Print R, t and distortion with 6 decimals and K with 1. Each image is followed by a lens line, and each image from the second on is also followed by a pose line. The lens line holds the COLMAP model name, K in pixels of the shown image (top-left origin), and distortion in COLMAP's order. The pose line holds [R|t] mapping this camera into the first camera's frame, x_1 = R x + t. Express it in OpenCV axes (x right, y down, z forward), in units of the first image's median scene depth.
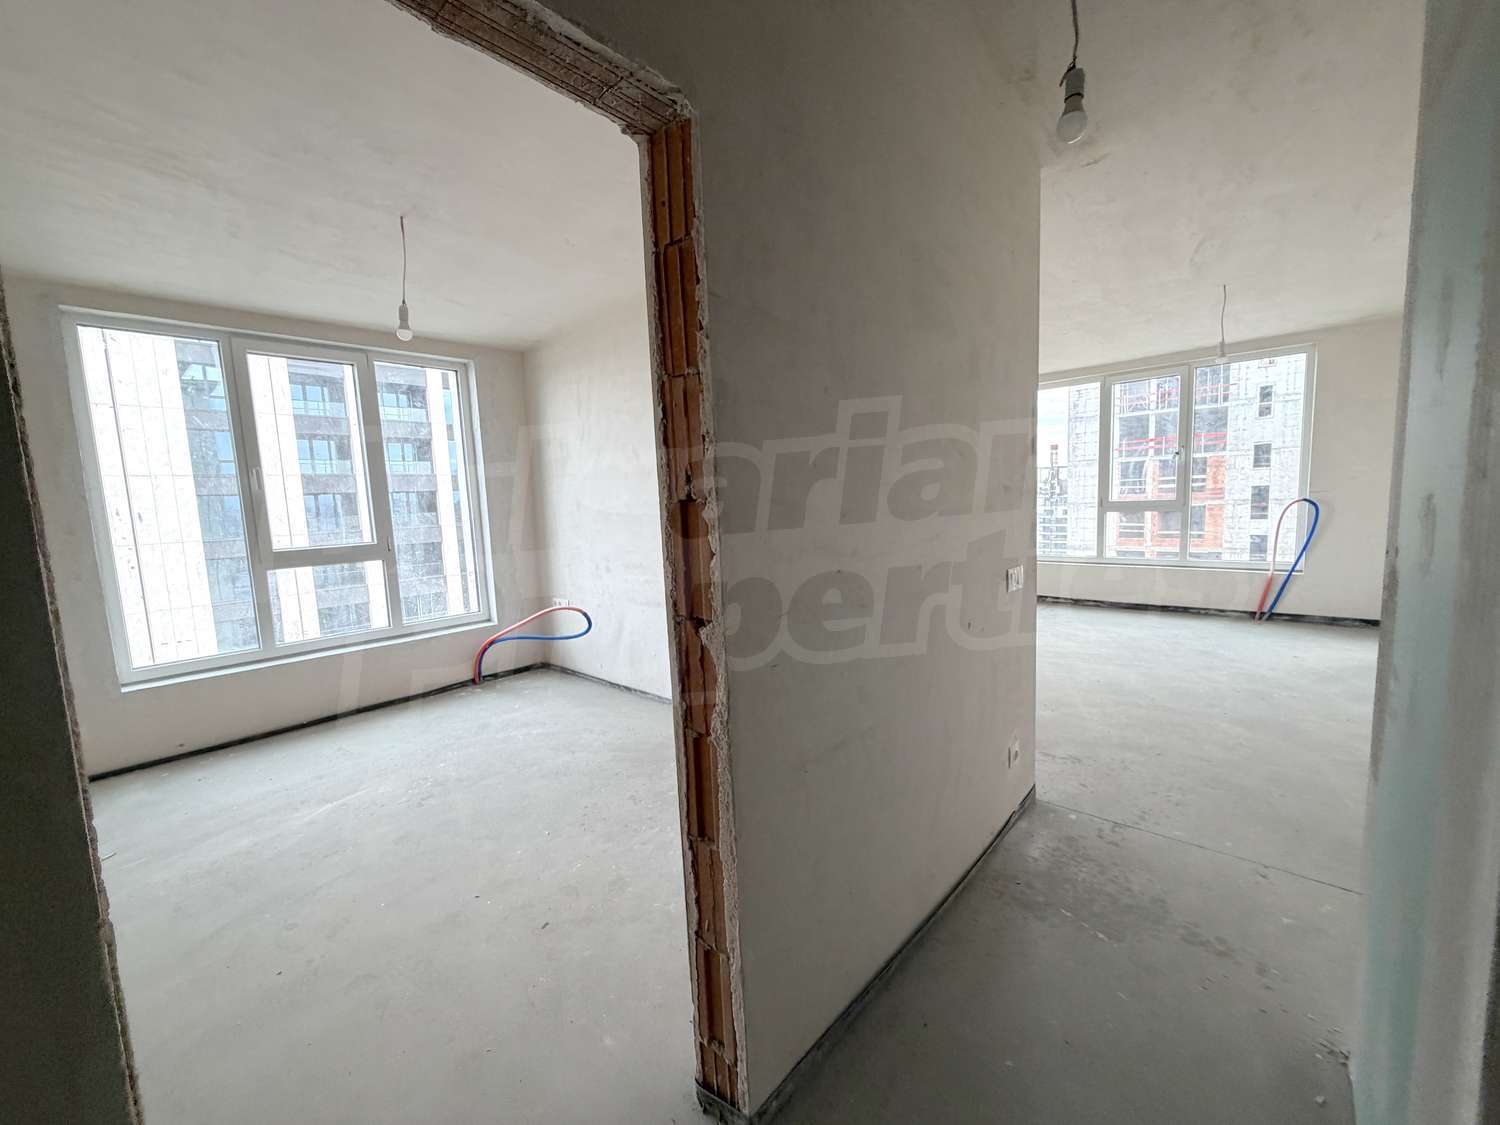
lens RADIAL K [[598.1, 0, 746.0], [0, 598.1, 564.0], [0, 0, 1]] dist [0.000063, 0.000027]
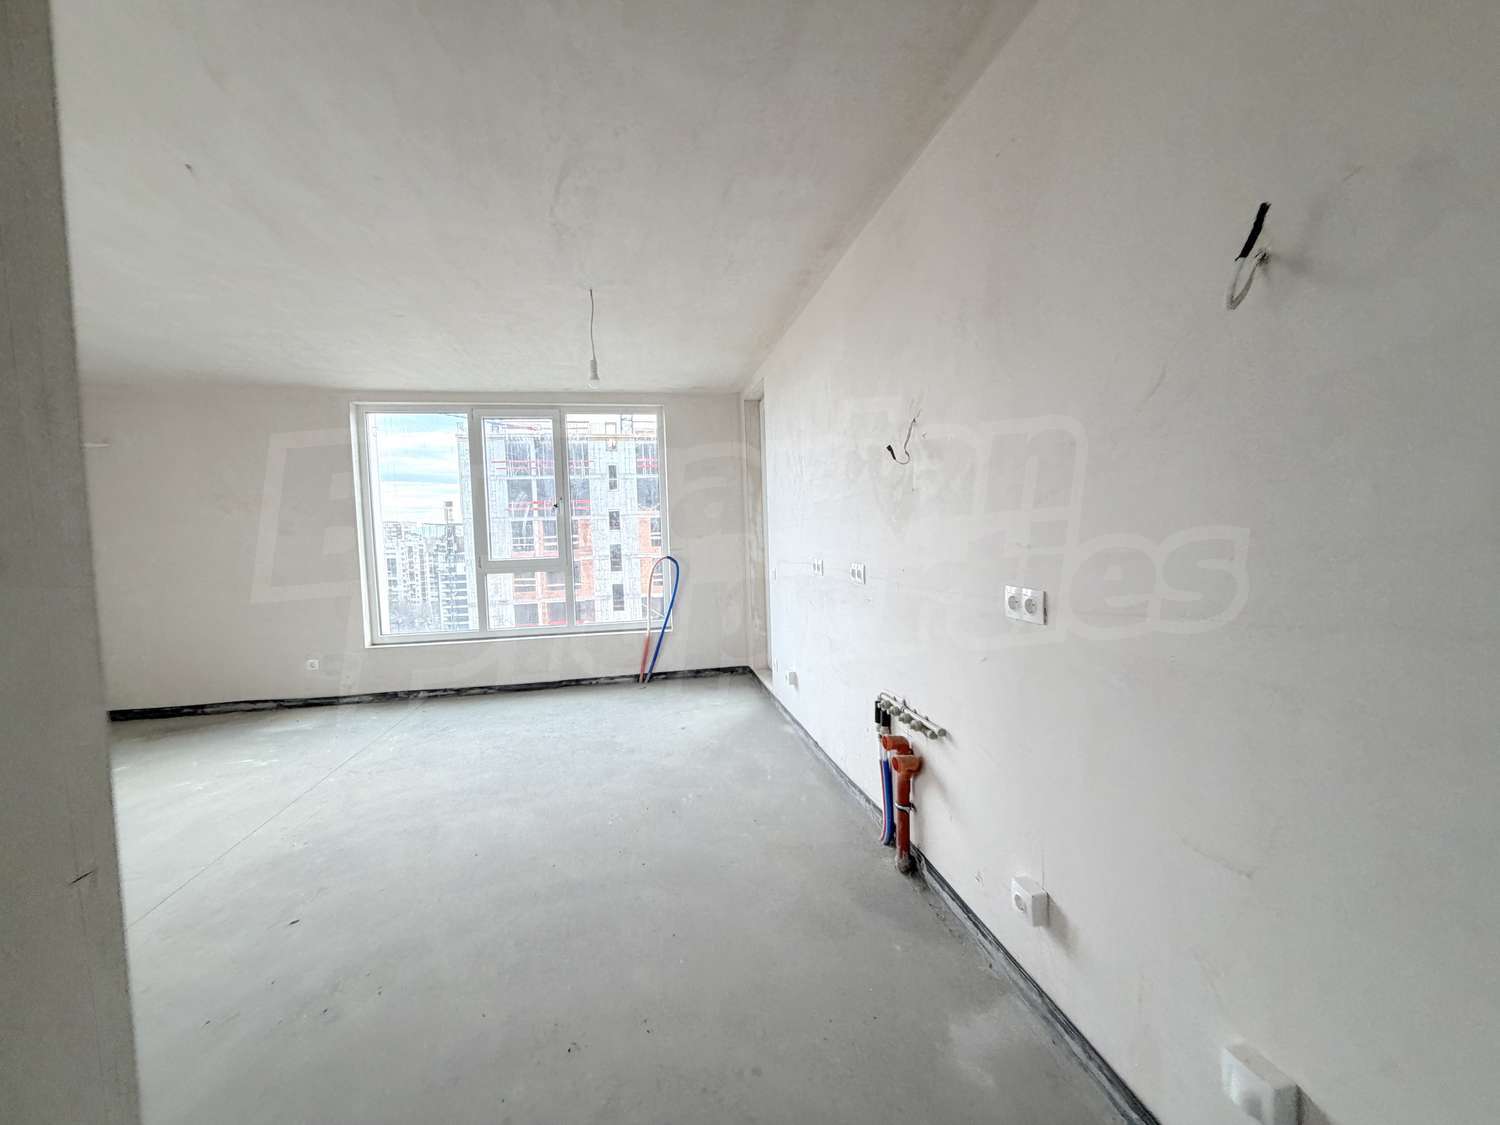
lens RADIAL K [[598.1, 0, 746.0], [0, 598.1, 564.0], [0, 0, 1]] dist [0.000063, 0.000027]
pose [[0.601984, -0.018303, 0.798299, 0.211876], [0.094031, 0.994406, -0.048108, -0.035575], [-0.792953, 0.104025, 0.600337, 0.295309]]
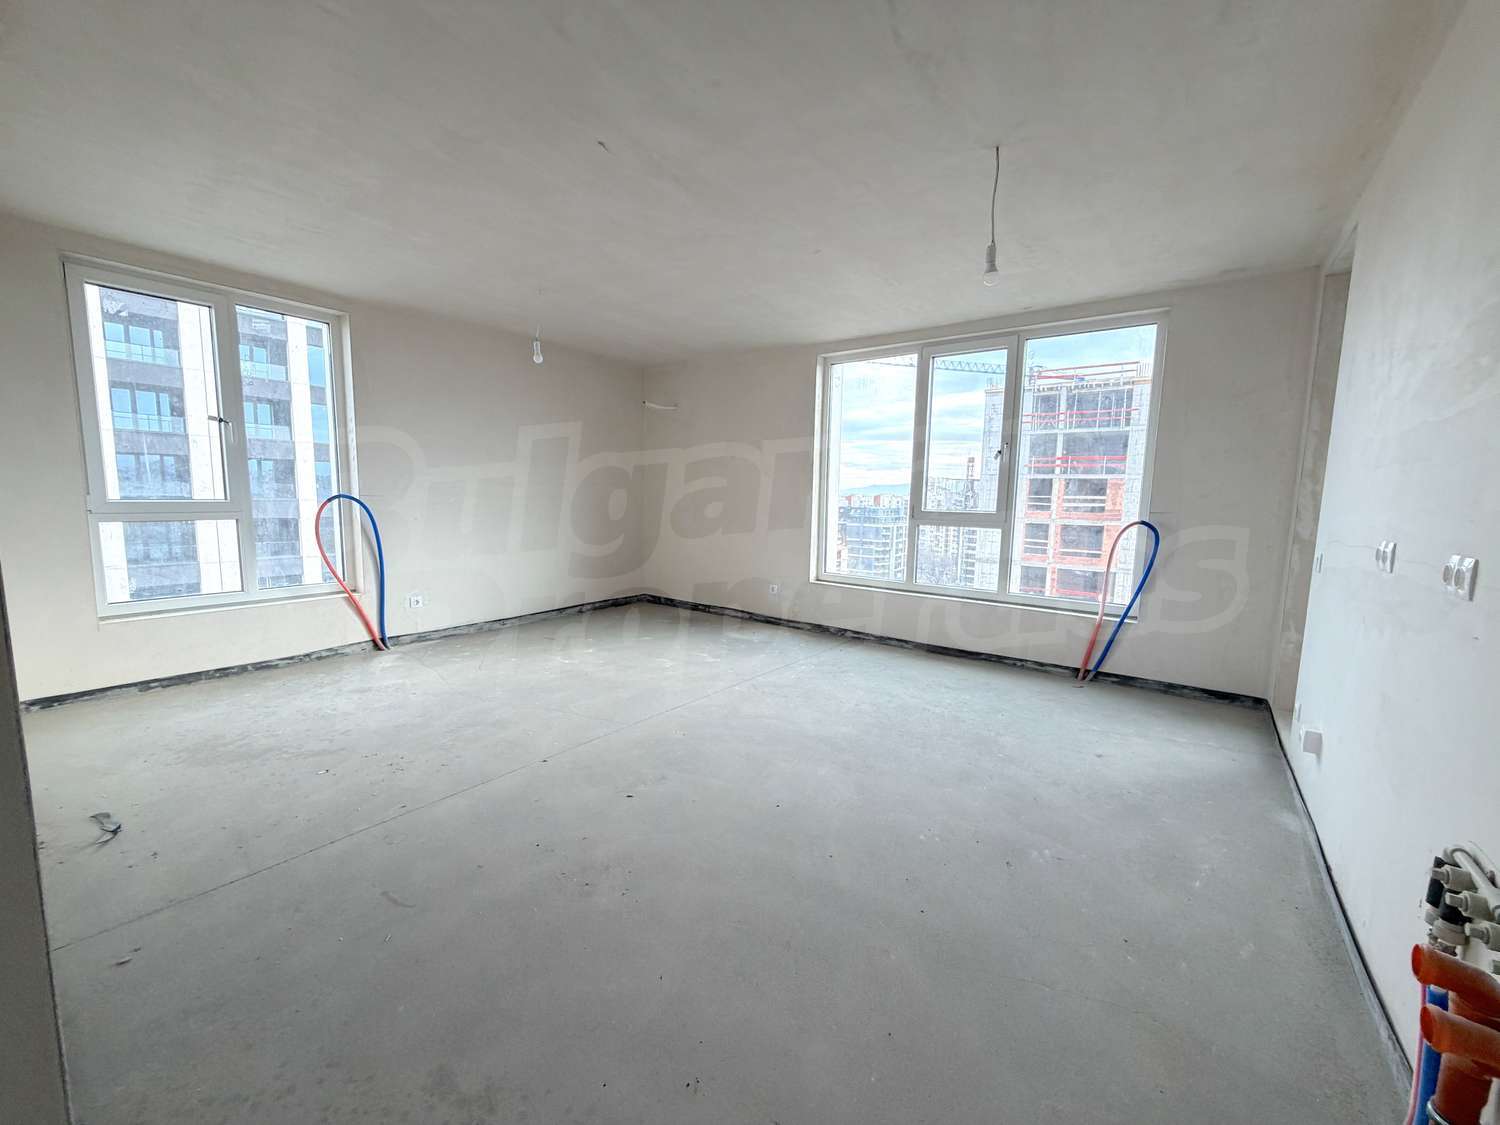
lens RADIAL K [[598.1, 0, 746.0], [0, 598.1, 564.0], [0, 0, 1]] dist [0.000063, 0.000027]
pose [[0.993080, 0.050199, 0.106173, 0.377520], [-0.050808, 0.998704, 0.003029, -0.034197], [-0.105883, -0.008402, 0.994343, 0.323115]]
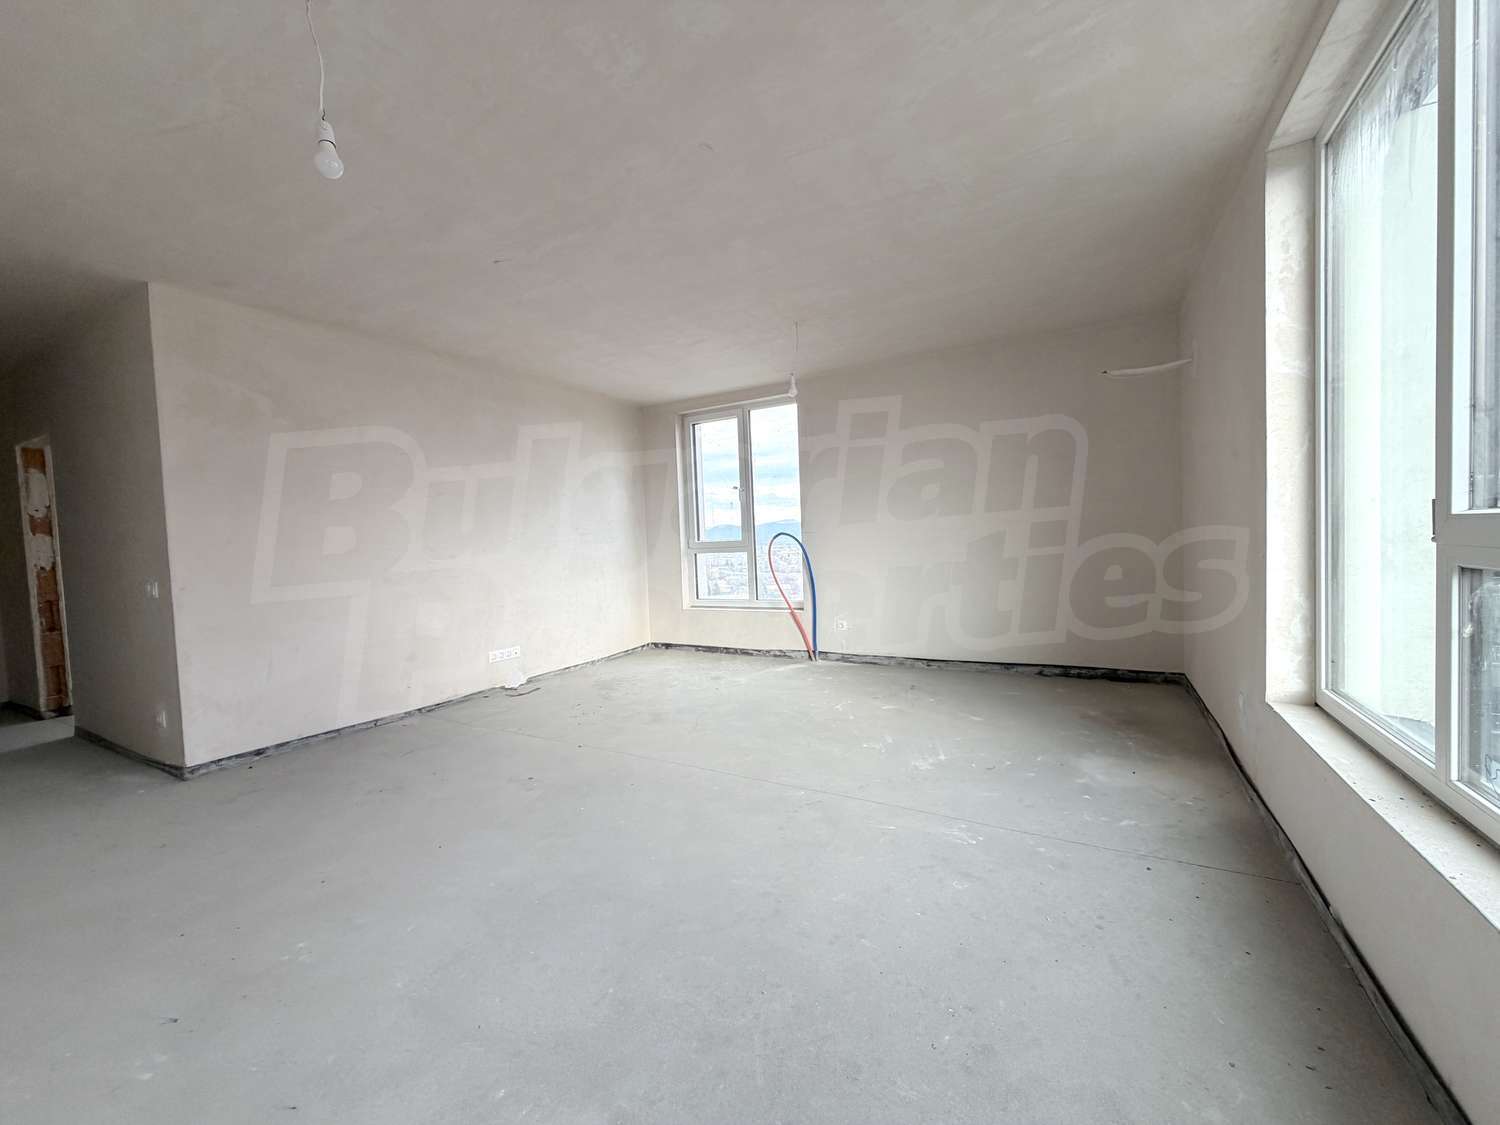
lens RADIAL K [[598.1, 0, 746.0], [0, 598.1, 564.0], [0, 0, 1]] dist [0.000063, 0.000027]
pose [[0.222194, 0.076369, -0.972007, 0.927012], [-0.075387, 0.995289, 0.060965, -0.102193], [0.972084, 0.059730, 0.226905, 0.884478]]
